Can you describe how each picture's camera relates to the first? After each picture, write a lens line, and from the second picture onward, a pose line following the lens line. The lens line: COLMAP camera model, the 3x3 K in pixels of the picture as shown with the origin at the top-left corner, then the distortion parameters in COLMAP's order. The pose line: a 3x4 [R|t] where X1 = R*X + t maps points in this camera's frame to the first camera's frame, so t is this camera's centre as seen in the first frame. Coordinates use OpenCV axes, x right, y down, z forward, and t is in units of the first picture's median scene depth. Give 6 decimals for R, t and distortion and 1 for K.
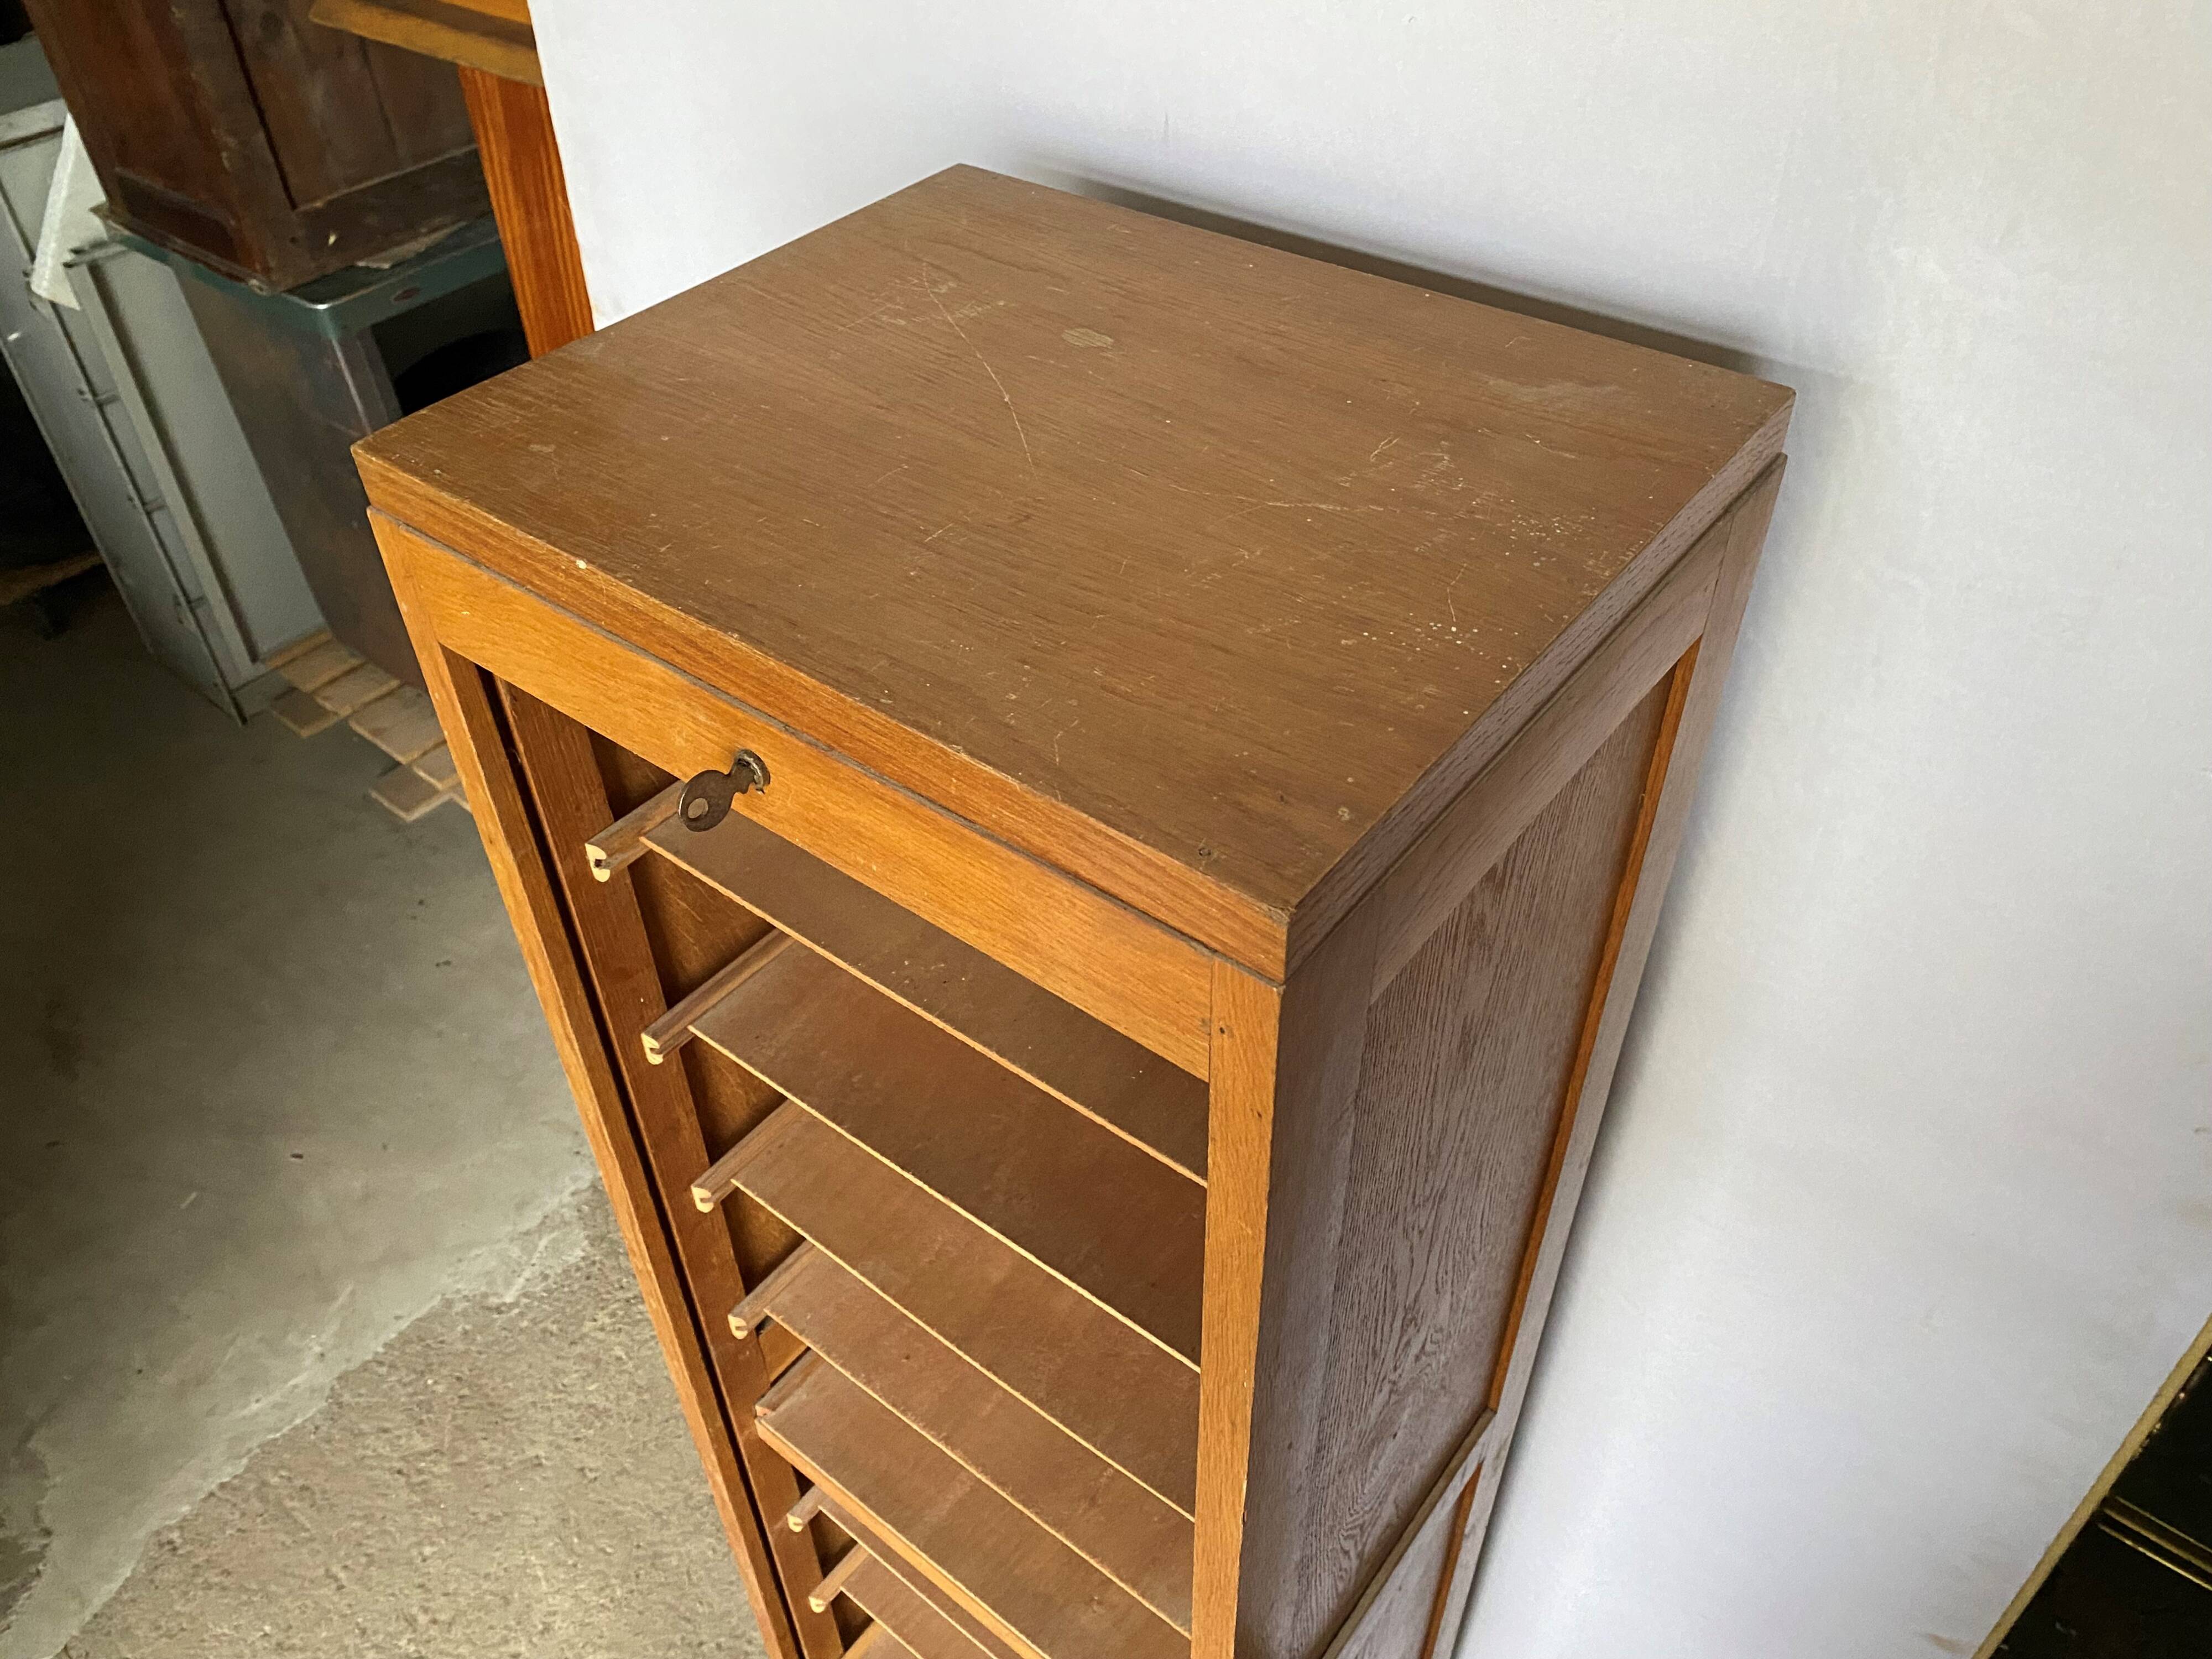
lens RADIAL K [[1697.2, 0, 1066.4], [0, 1697.2, 806.9], [0, 0, 1]] dist [0.011128, -0.004279]
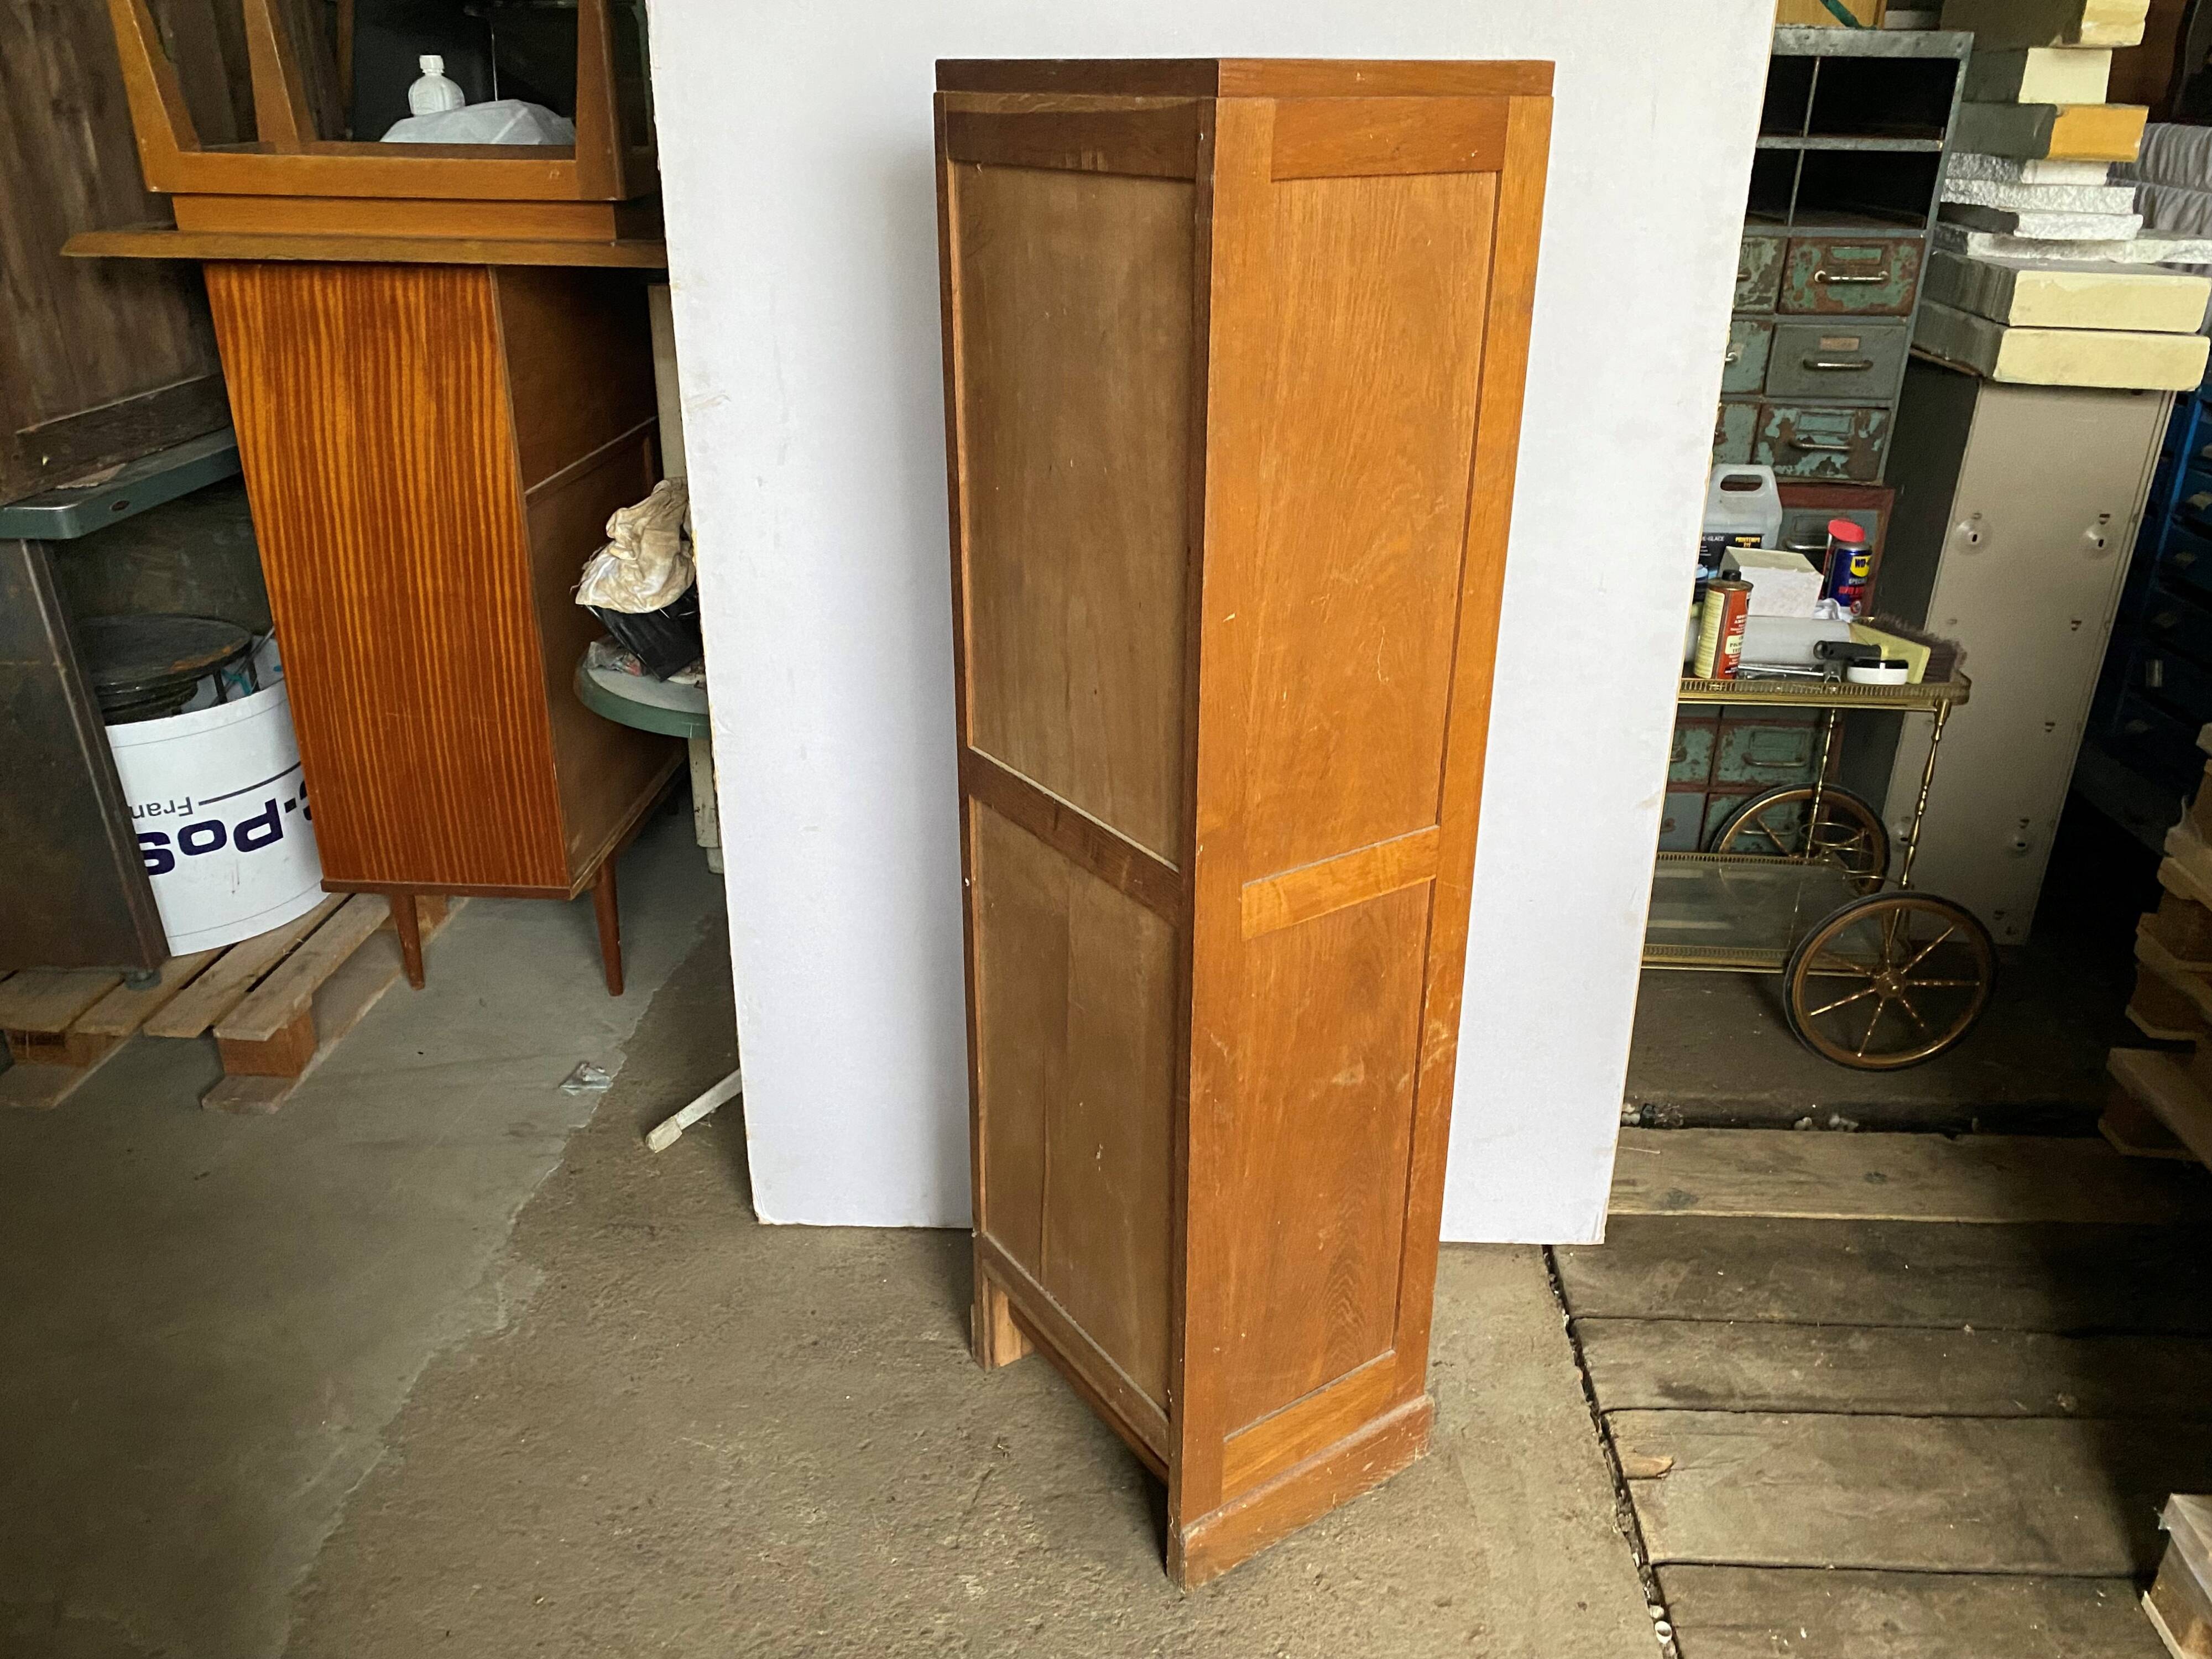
lens RADIAL K [[1697.2, 0, 1111.9], [0, 1697.2, 838.0], [0, 0, 1]] dist [0.011128, -0.004279]
pose [[0.797949, -0.203357, 0.567383, -0.558829], [0.363138, 0.913530, -0.183286, 0.341794], [-0.481049, 0.352292, 0.802797, -0.126898]]
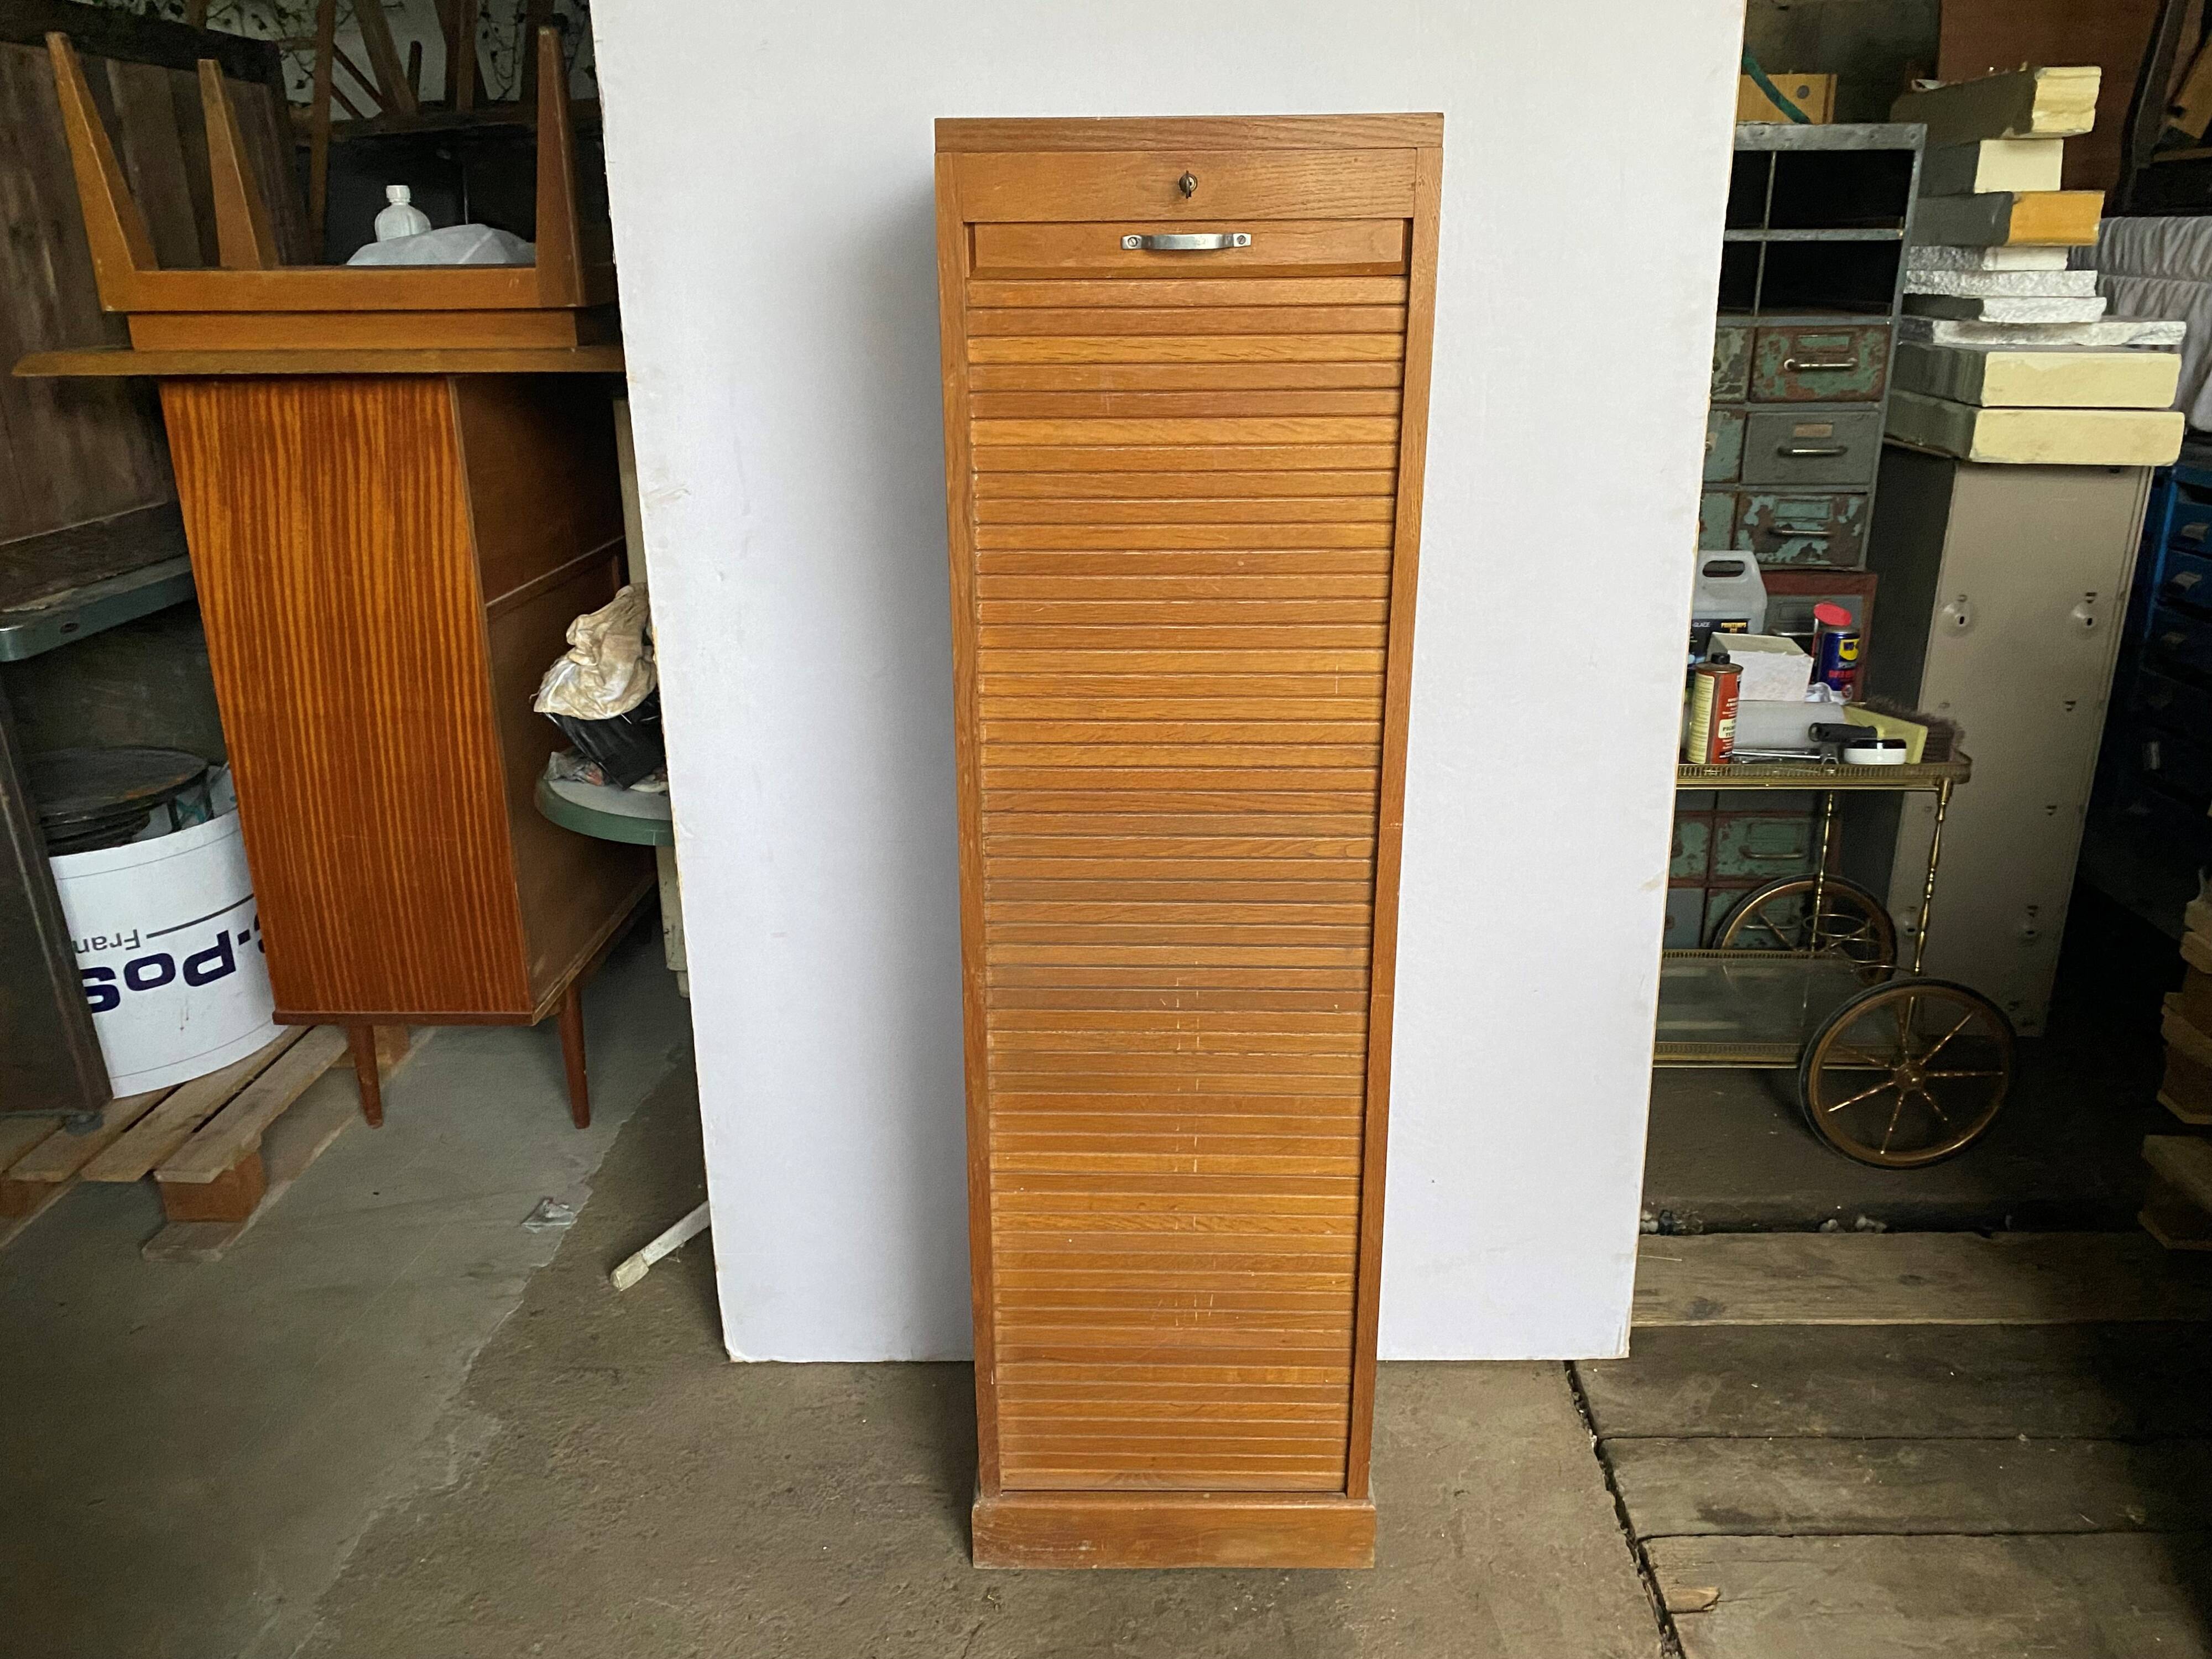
lens RADIAL K [[1697.2, 0, 1109.1], [0, 1697.2, 829.1], [0, 0, 1]] dist [0.011128, -0.004279]
pose [[0.789483, -0.173511, 0.588736, -0.537565], [0.389040, 0.883371, -0.261350, 0.358906], [-0.474725, 0.435373, 0.764909, -0.085847]]
